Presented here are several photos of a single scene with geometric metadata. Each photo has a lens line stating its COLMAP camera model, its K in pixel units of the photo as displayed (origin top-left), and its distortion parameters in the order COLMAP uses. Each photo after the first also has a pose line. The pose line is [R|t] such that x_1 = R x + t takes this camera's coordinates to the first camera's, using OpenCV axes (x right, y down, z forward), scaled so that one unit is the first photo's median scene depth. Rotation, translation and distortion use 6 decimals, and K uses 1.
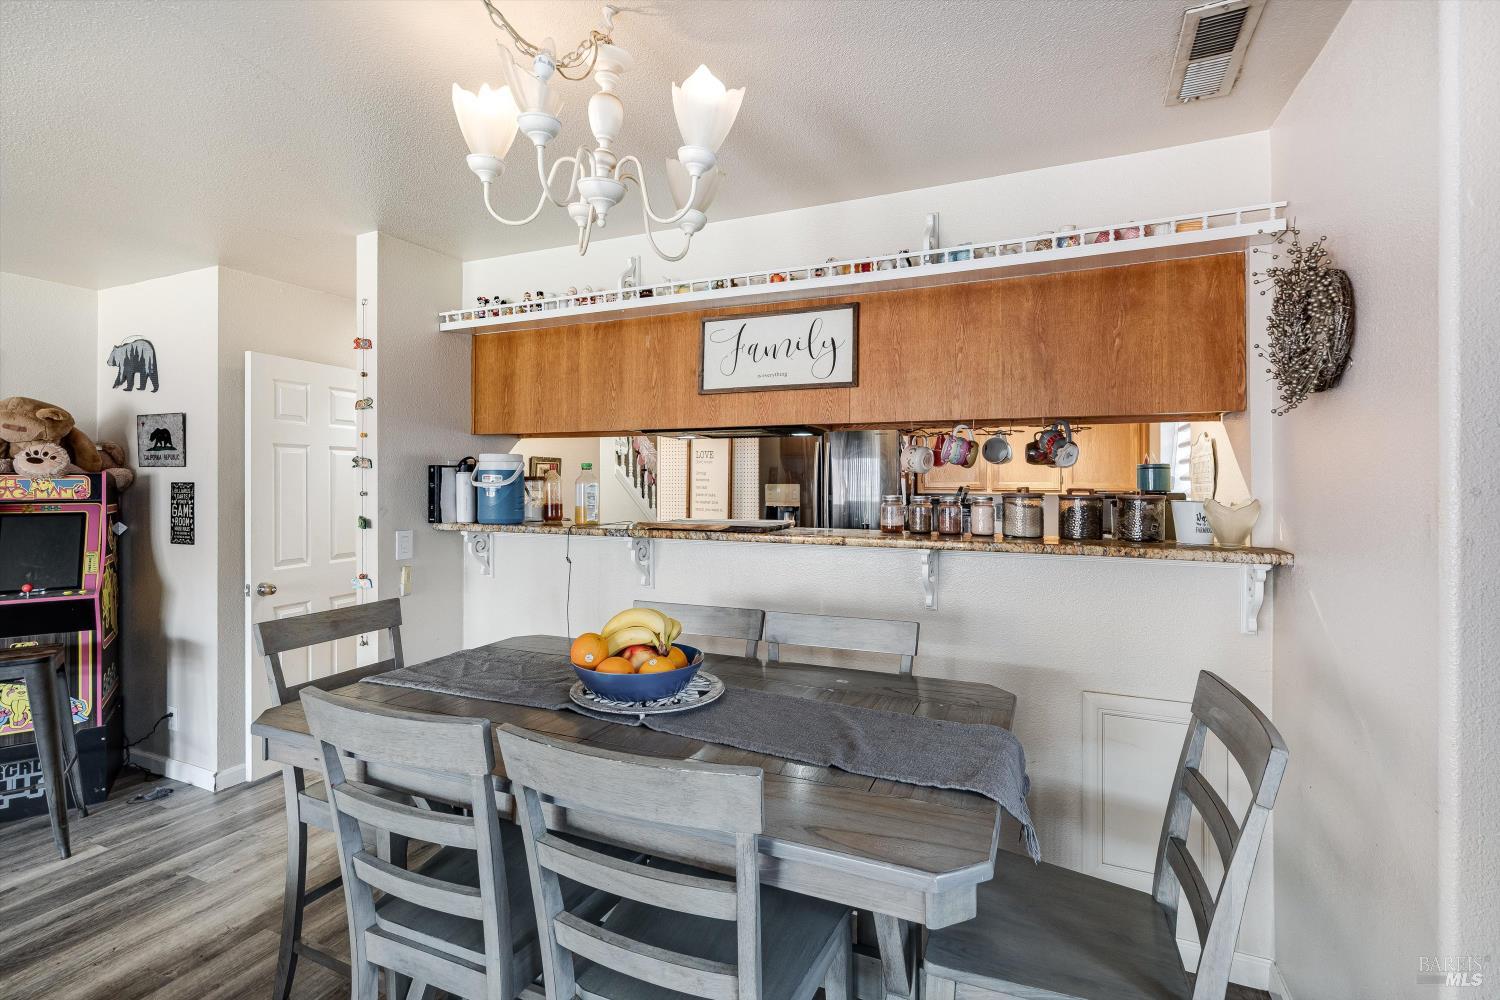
lens RADIAL K [[686.5, 0, 750.0], [0, 686.5, 500.0], [0, 0, 1]] dist [0.001389, 0.000566]
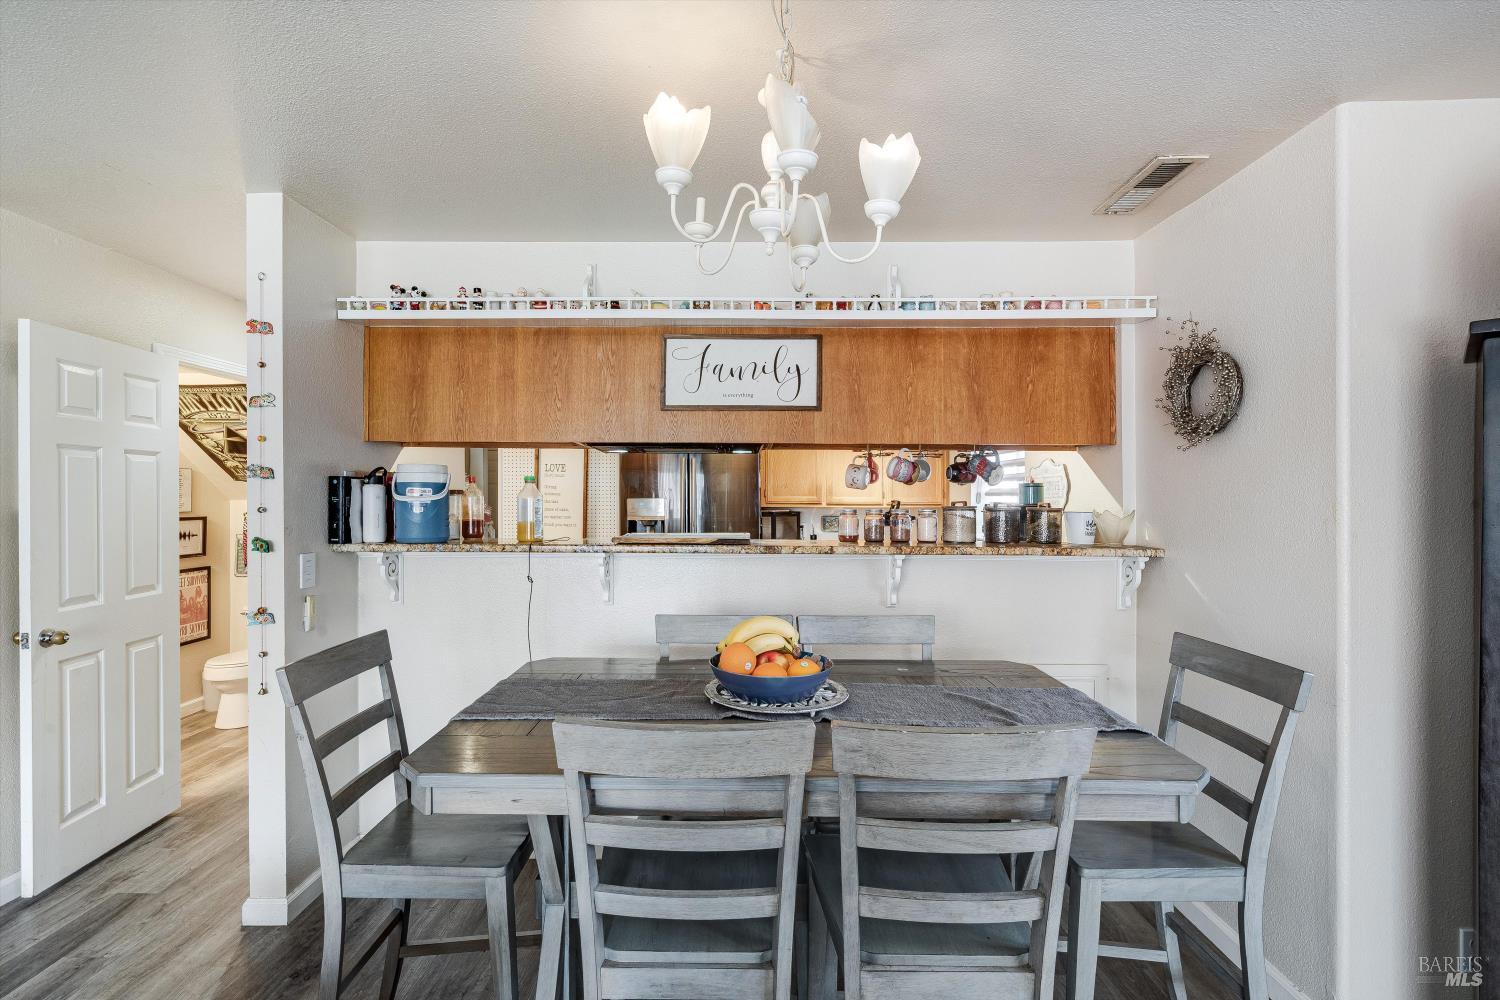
lens RADIAL K [[683.9, 0, 750.5], [0, 683.9, 513.4], [0, 0, 1]] dist [-0.001073, 0.000358]
pose [[0.925191, -0.007477, 0.379428, -0.355287], [0.007724, 0.999970, 0.000871, -0.001156], [-0.379423, 0.002125, 0.925221, 0.021240]]
